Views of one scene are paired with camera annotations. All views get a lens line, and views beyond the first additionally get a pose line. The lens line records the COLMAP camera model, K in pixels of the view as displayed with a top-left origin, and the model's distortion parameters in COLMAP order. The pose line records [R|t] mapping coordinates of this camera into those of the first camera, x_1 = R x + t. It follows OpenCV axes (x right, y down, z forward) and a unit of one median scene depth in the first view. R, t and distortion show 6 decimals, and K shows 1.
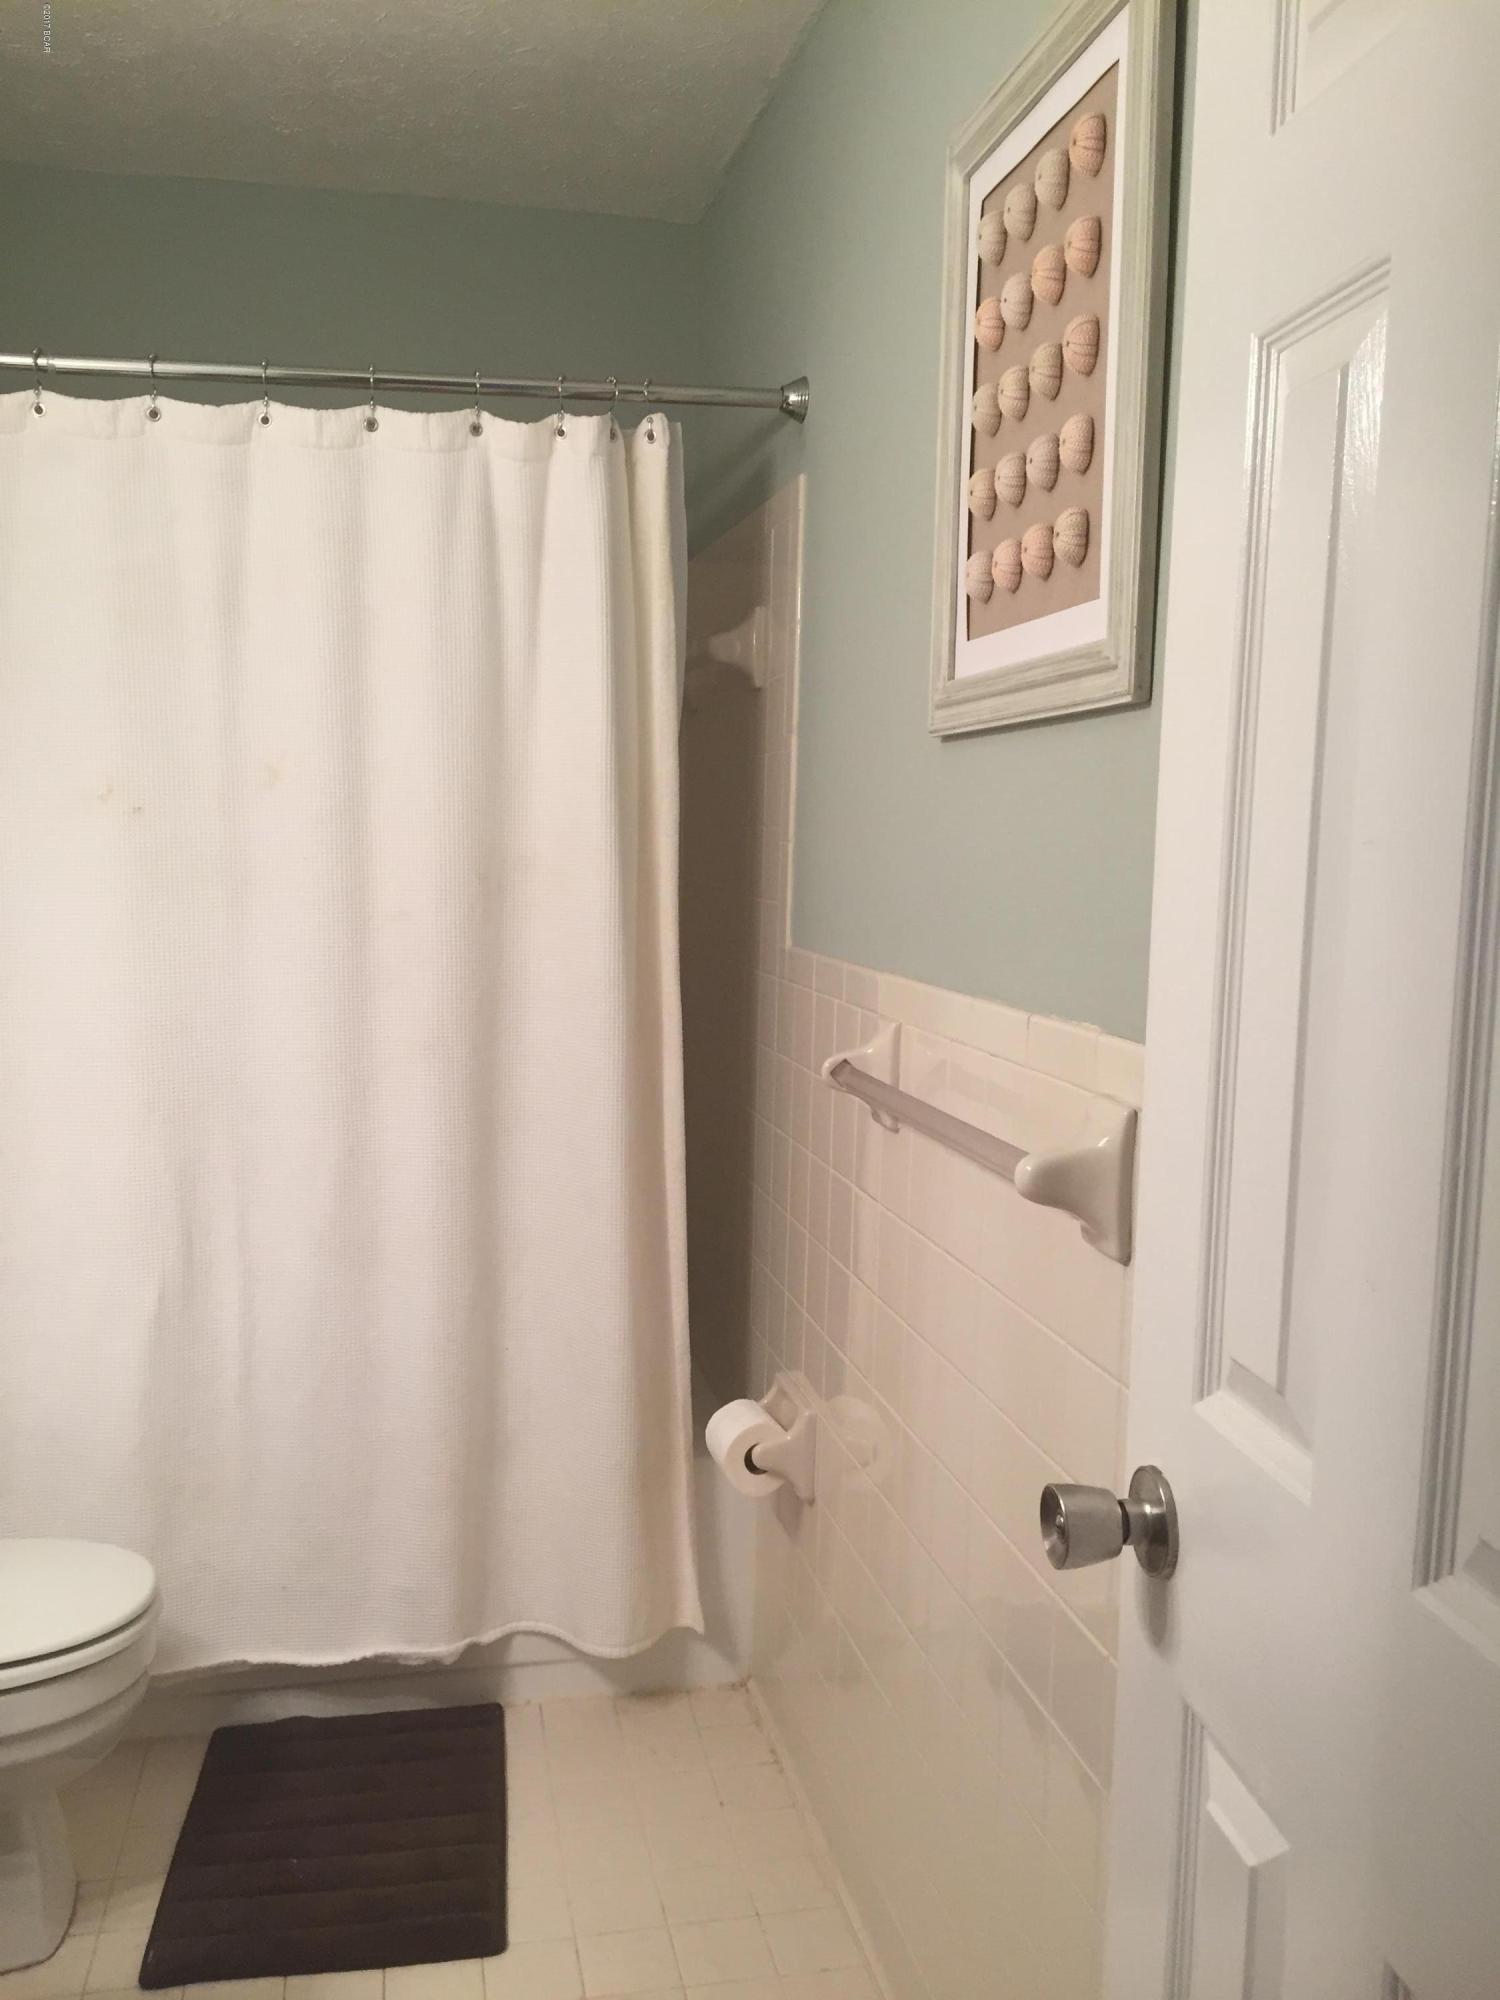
lens RADIAL K [[1716.7, 0, 750.0], [0, 1716.7, 1000.0], [0, 0, 1]] dist [0.089779, -0.130330]
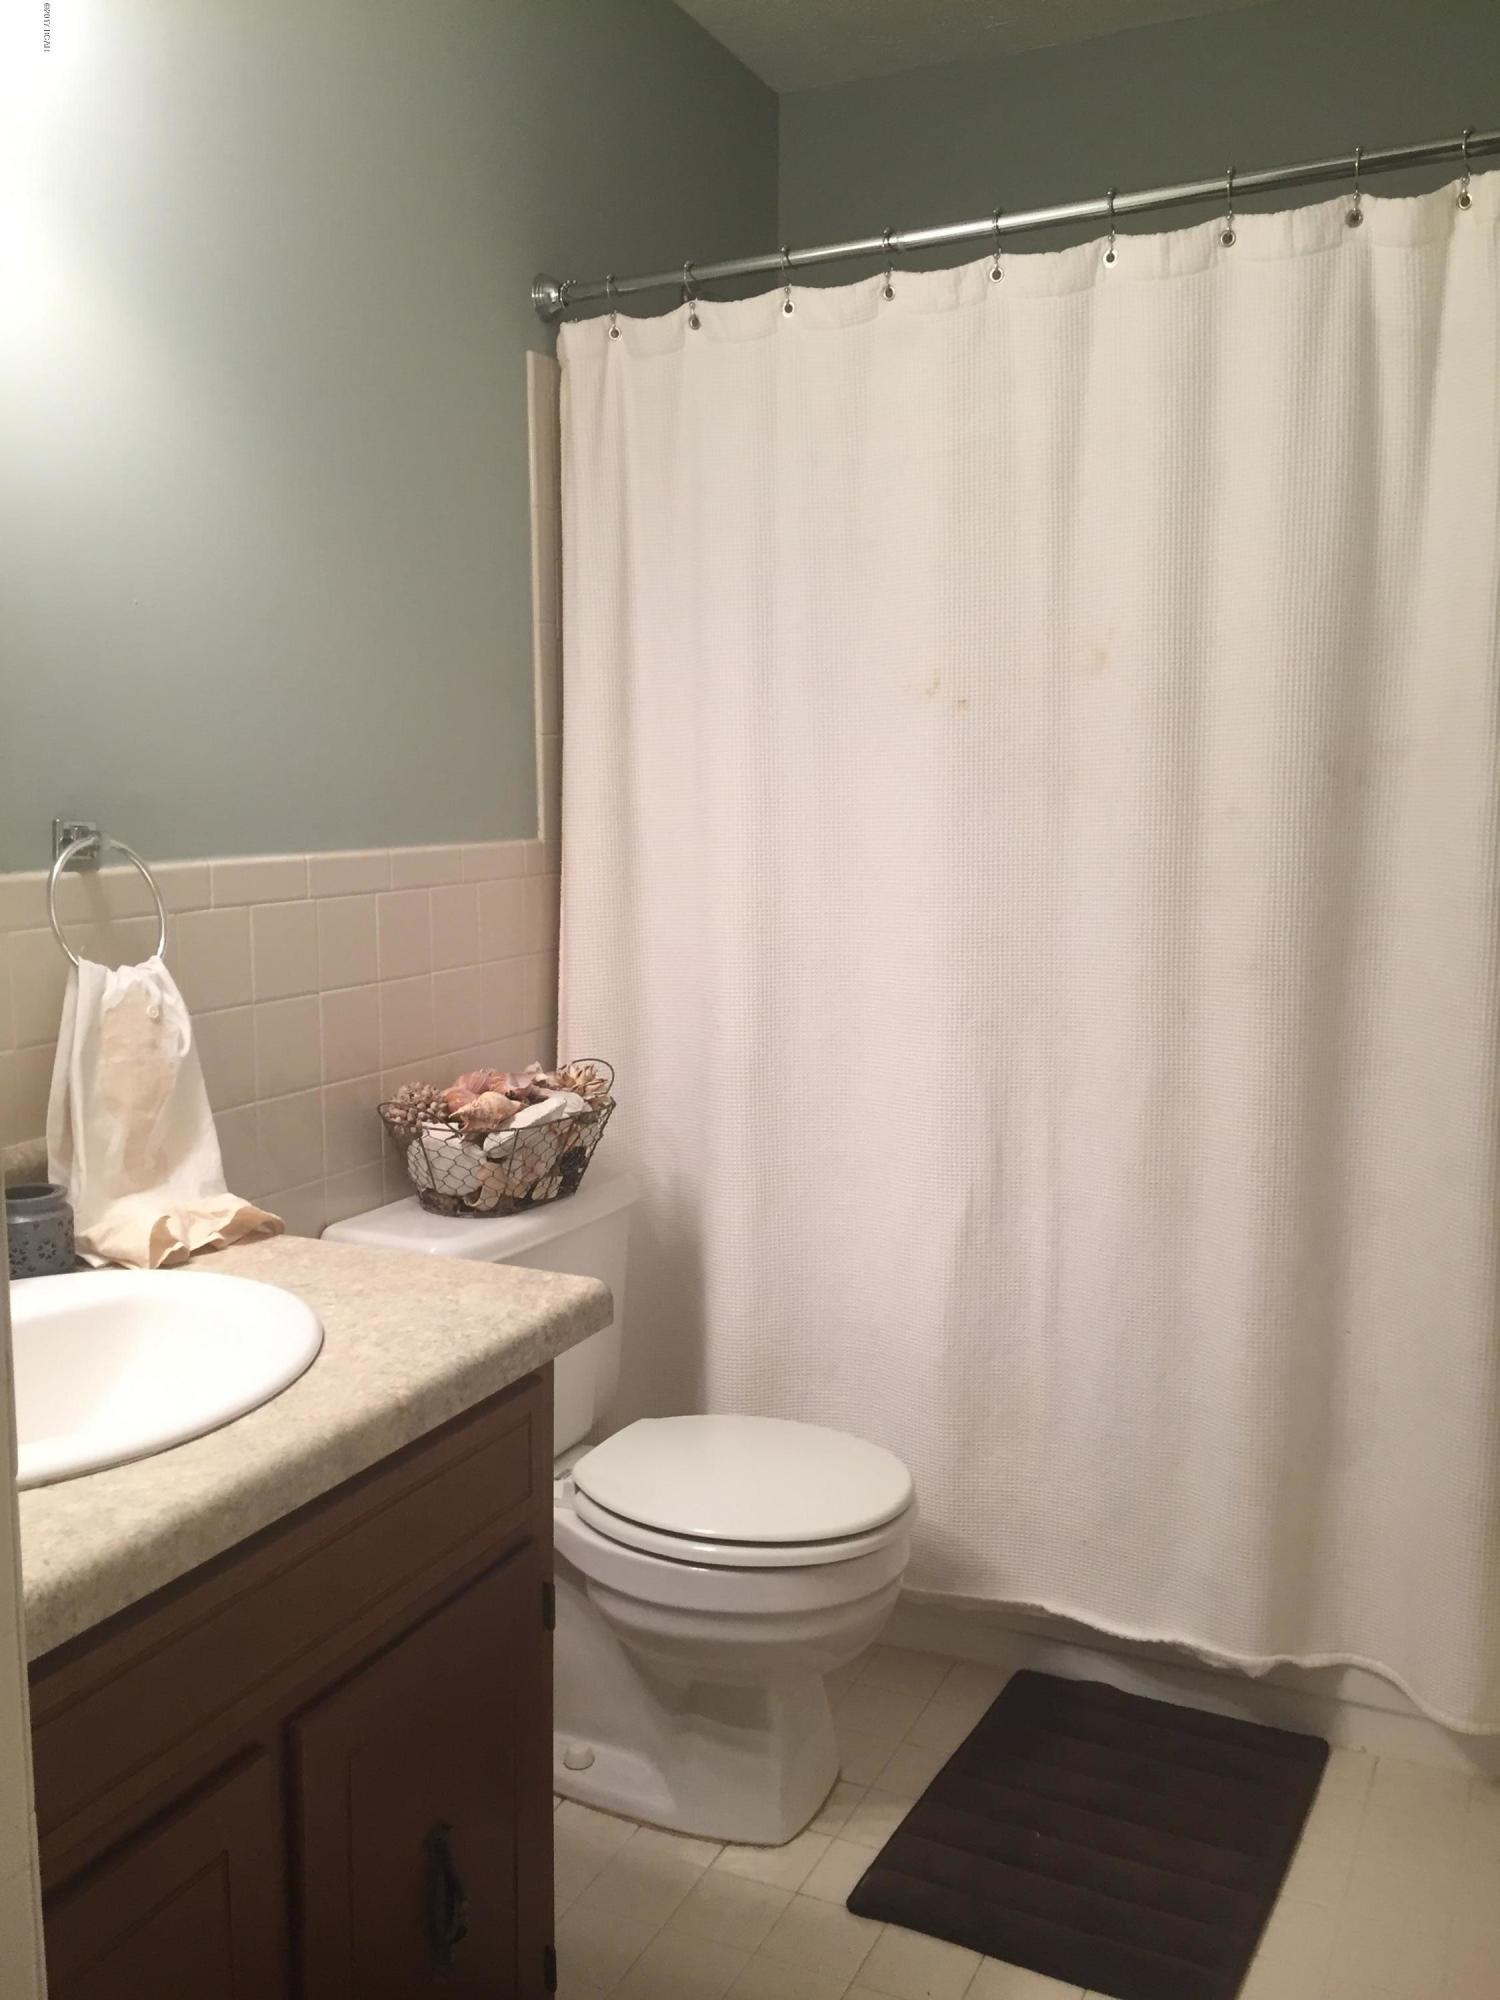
lens RADIAL K [[1716.7, 0, 750.0], [0, 1716.7, 1000.0], [0, 0, 1]] dist [0.089779, -0.130330]
pose [[0.799071, 0.060217, -0.598214, 0.130138], [-0.042110, 0.998134, 0.044224, 0.016869], [0.599761, -0.010147, 0.800115, 0.160890]]
